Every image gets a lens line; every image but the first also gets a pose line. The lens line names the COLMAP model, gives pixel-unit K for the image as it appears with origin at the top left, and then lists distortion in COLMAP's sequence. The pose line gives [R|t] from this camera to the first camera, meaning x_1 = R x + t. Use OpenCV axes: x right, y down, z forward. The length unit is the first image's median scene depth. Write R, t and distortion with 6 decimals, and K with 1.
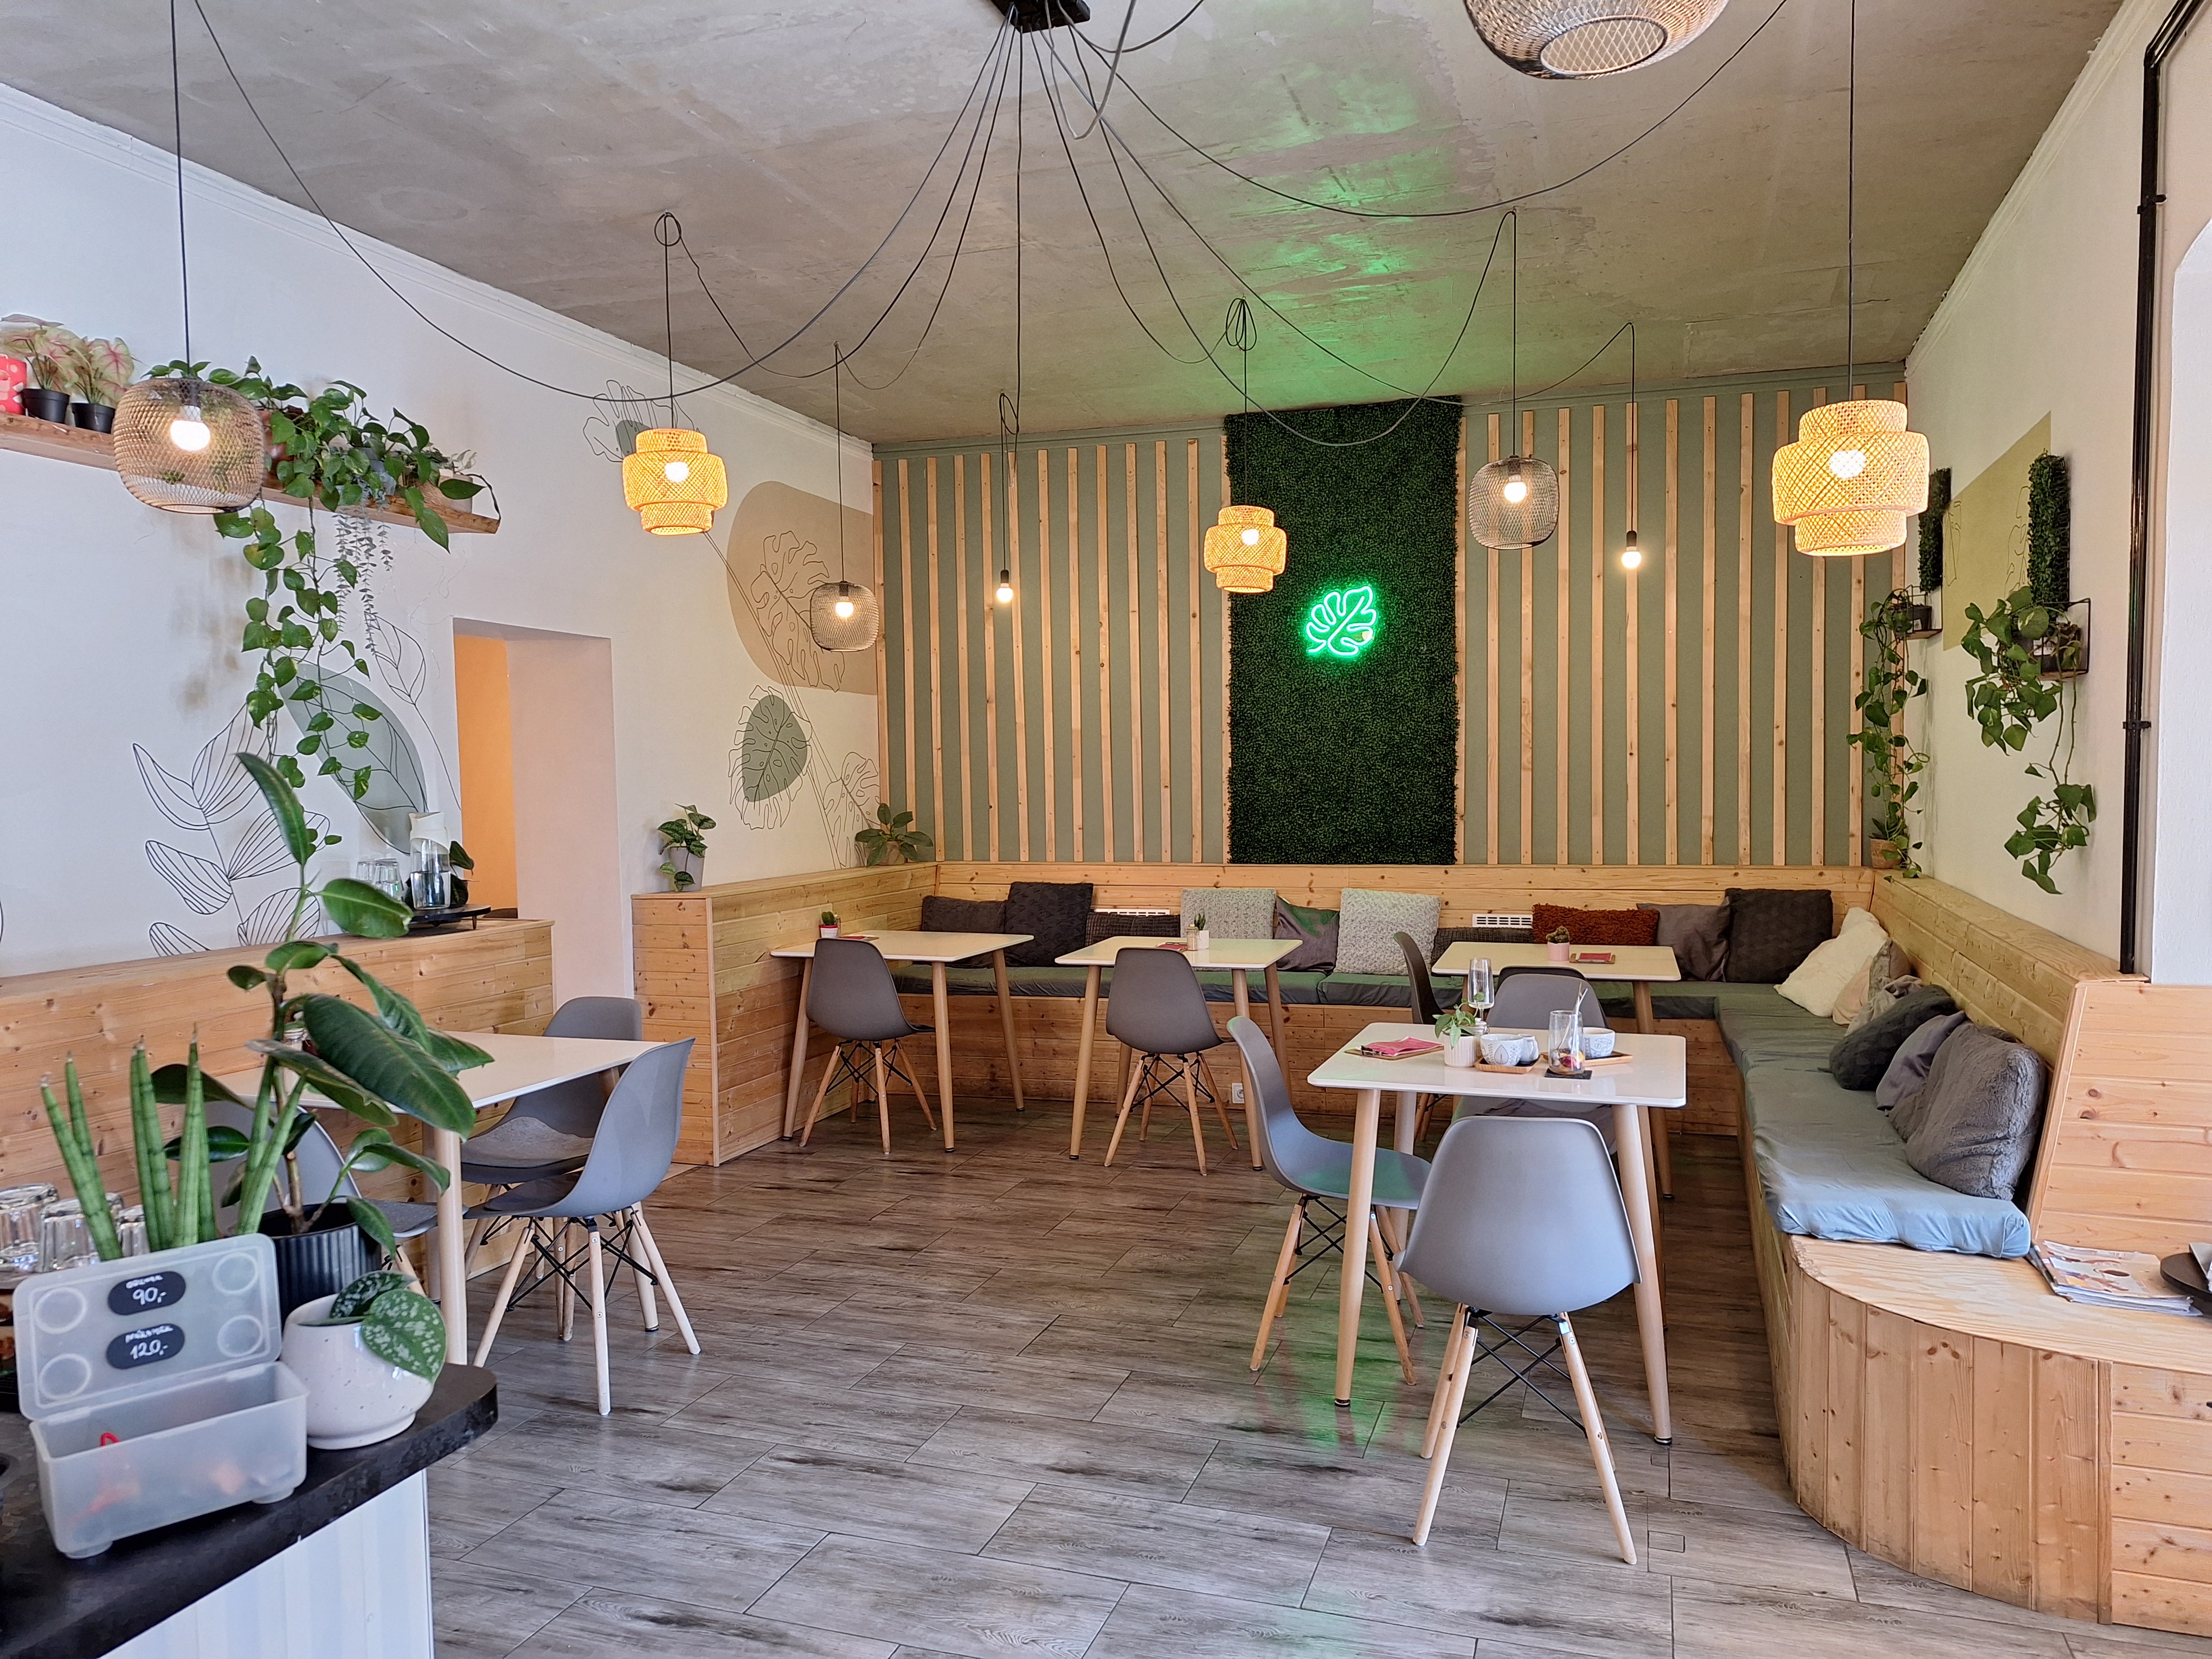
lens RADIAL K [[1499.8, 0, 1104.5], [0, 1499.8, 843.5], [0, 0, 1]] dist [0.072197, -0.064347]
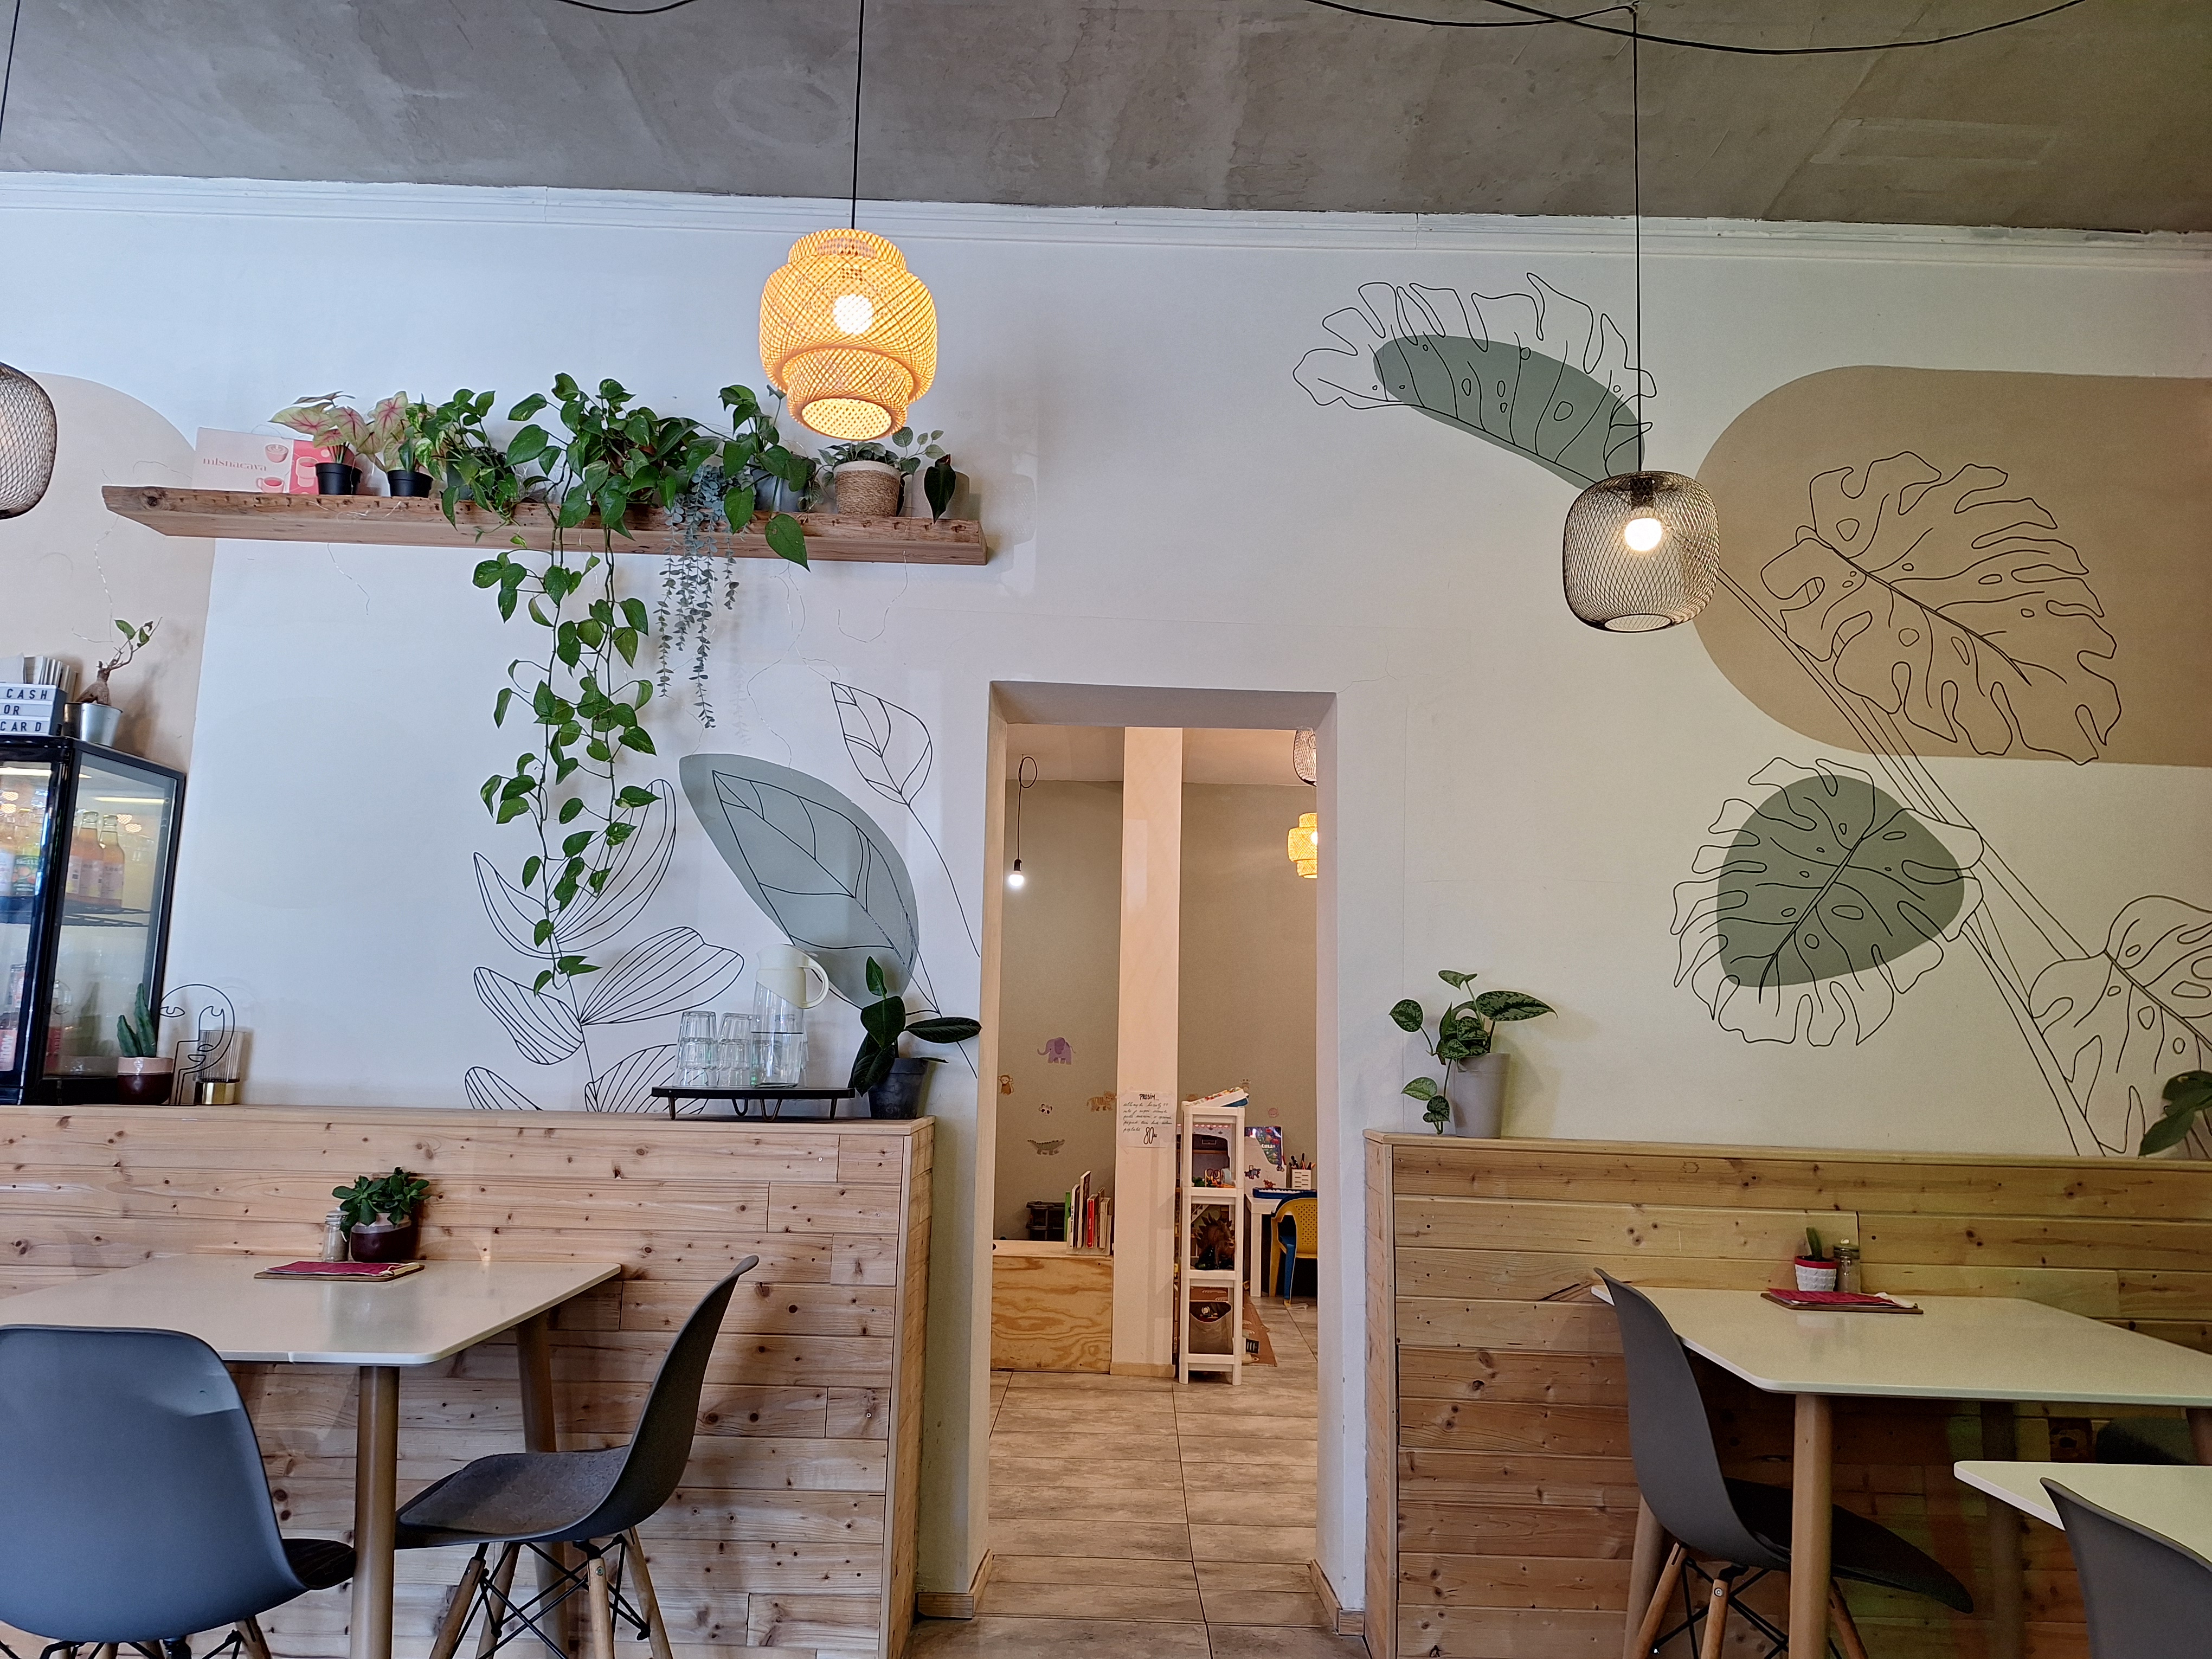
lens RADIAL K [[1499.8, 0, 1104.5], [0, 1499.8, 843.5], [0, 0, 1]] dist [0.072197, -0.064347]
pose [[0.340132, -0.106617, -0.934314, 0.166366], [-0.079095, 0.986788, -0.141399, 0.013483], [0.937045, 0.121994, 0.327205, 0.628466]]
